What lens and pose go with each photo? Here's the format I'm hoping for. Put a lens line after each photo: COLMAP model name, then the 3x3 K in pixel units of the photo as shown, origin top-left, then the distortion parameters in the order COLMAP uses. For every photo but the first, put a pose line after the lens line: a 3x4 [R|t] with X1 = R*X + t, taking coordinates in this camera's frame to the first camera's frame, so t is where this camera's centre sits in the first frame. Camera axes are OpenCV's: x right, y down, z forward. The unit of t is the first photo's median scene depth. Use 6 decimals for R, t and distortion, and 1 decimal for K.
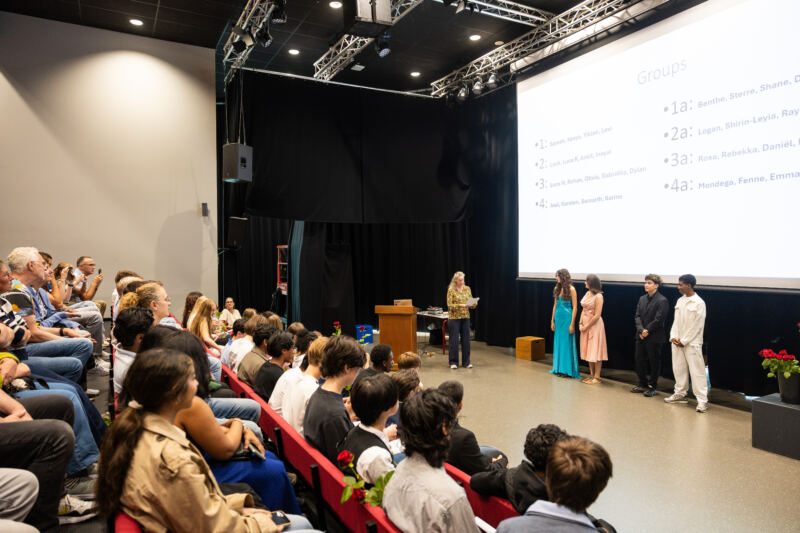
lens RADIAL K [[545.6, 0, 406.9], [0, 545.6, 264.1], [0, 0, 1]] dist [0.009389, 0.001363]
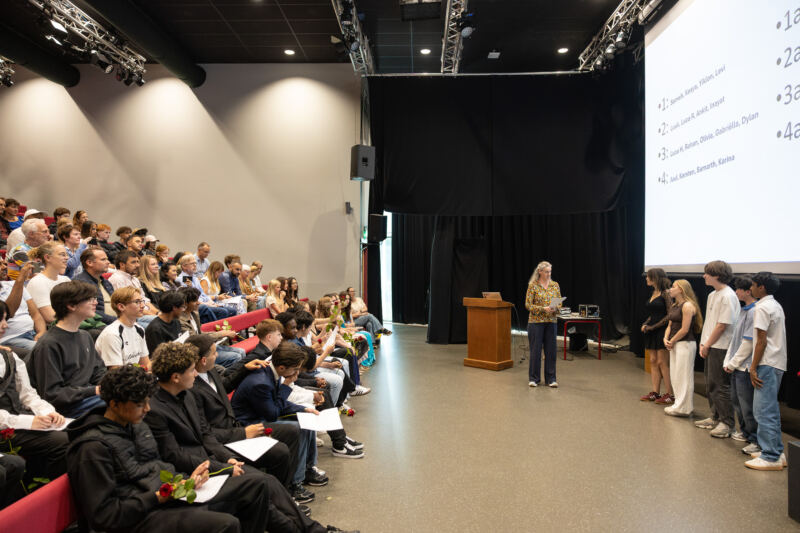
lens RADIAL K [[545.6, 0, 398.3], [0, 545.6, 263.6], [0, 0, 1]] dist [0.009389, 0.001363]
pose [[0.854092, 0.007489, -0.520067, 0.338703], [-0.019240, 0.999667, -0.017202, 0.035003], [0.519765, 0.024698, 0.853952, 0.121905]]
